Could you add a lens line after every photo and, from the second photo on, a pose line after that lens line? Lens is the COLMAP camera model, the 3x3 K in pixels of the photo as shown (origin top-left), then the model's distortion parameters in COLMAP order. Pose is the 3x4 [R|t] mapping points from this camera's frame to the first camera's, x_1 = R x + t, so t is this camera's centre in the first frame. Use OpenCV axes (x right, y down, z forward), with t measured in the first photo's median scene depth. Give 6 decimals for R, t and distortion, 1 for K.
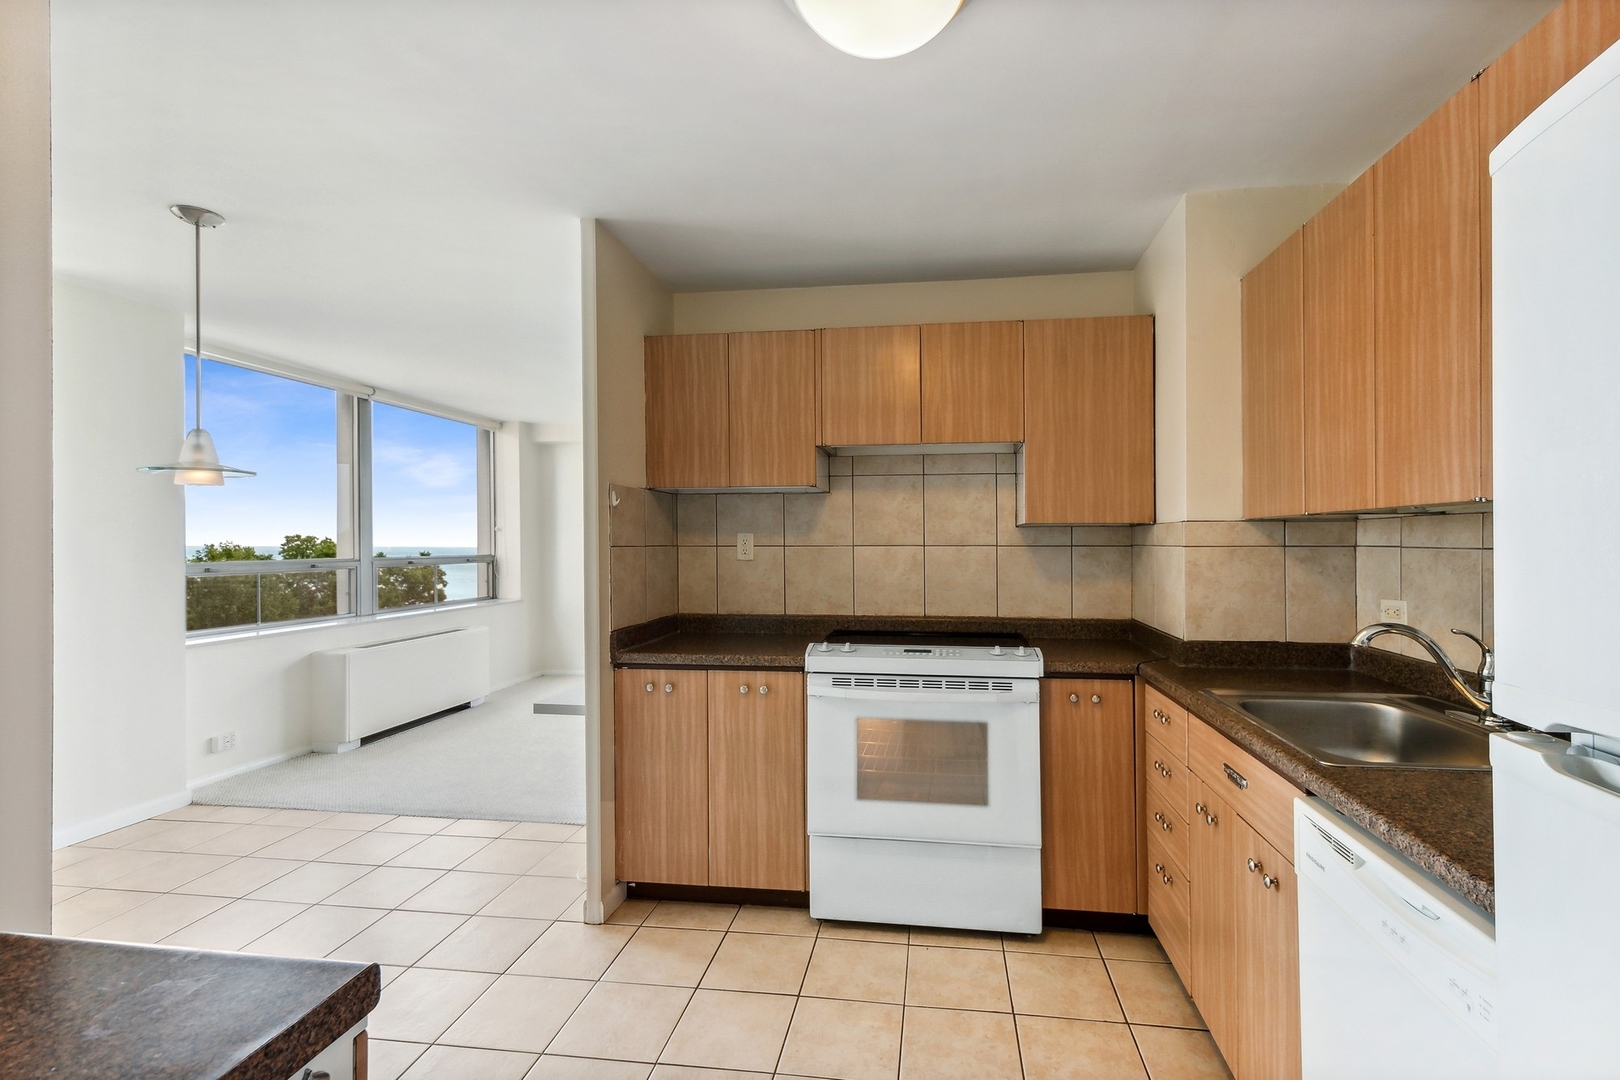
lens RADIAL K [[723.6, 0, 854.4], [0, 723.6, 550.2], [0, 0, 1]] dist [0.010556, -0.000835]
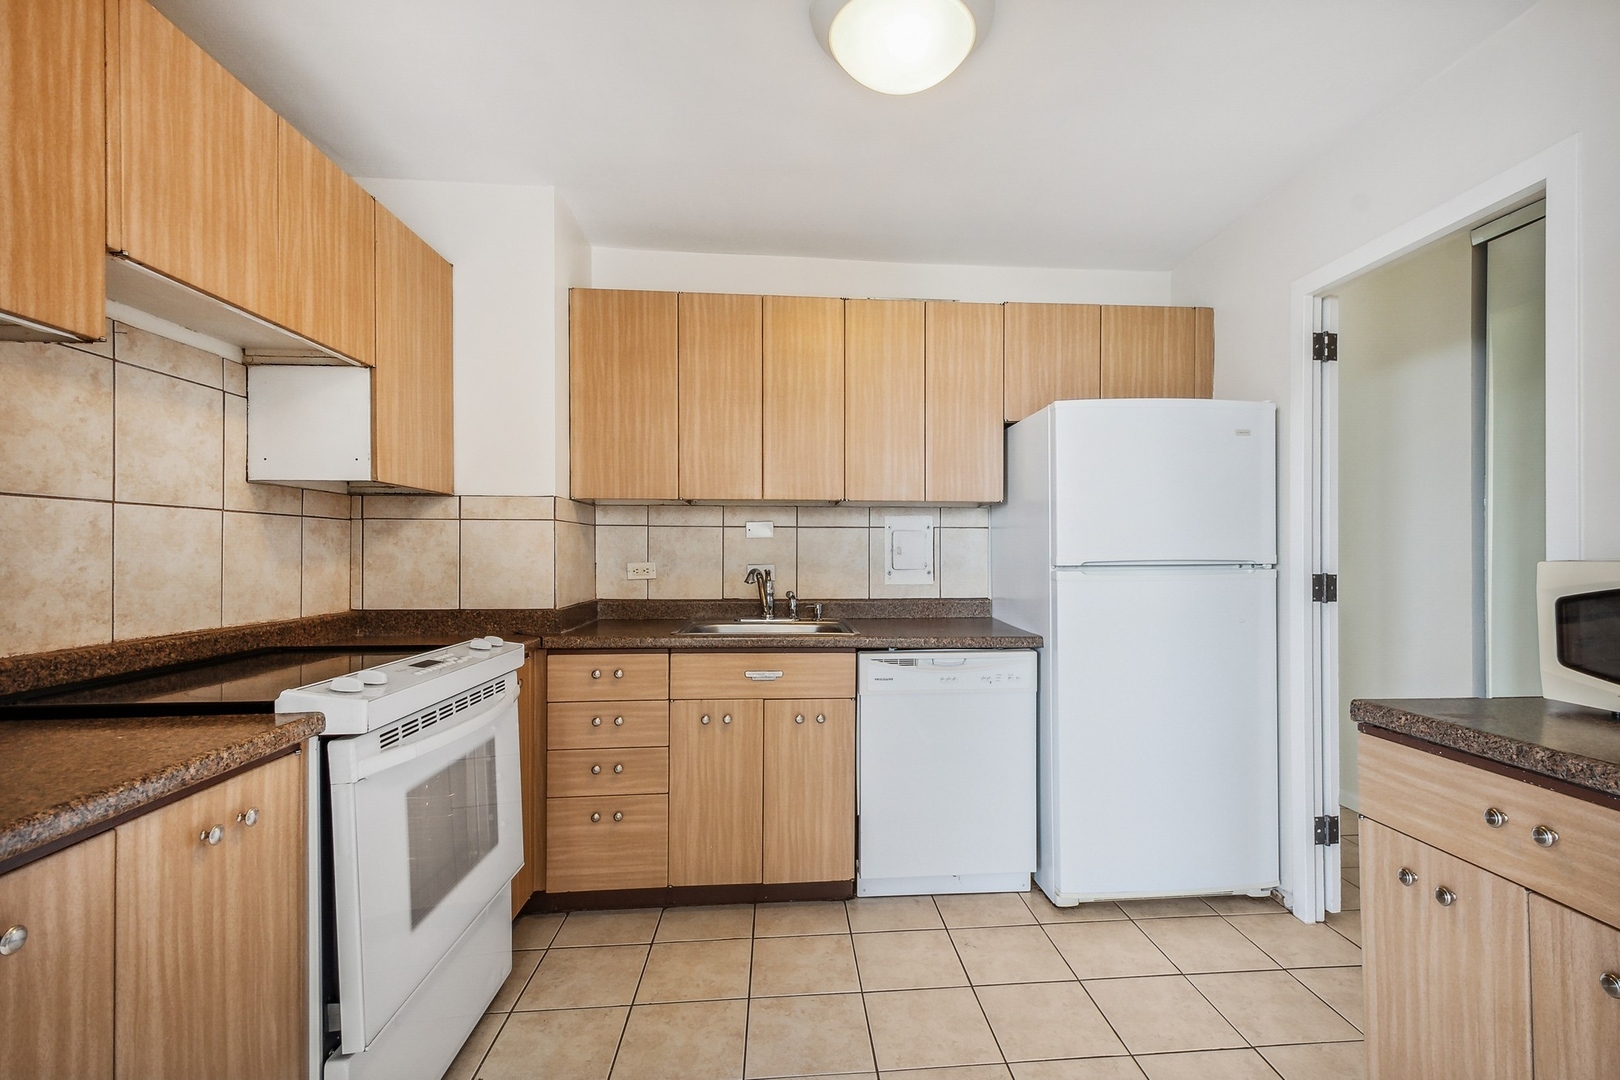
lens RADIAL K [[723.6, 0, 854.4], [0, 723.6, 550.2], [0, 0, 1]] dist [0.010556, -0.000835]
pose [[-0.220083, 0.000868, 0.975481, -0.543088], [0.009164, 0.999957, 0.001178, 0.033432], [-0.975438, 0.009198, -0.220081, 0.653529]]
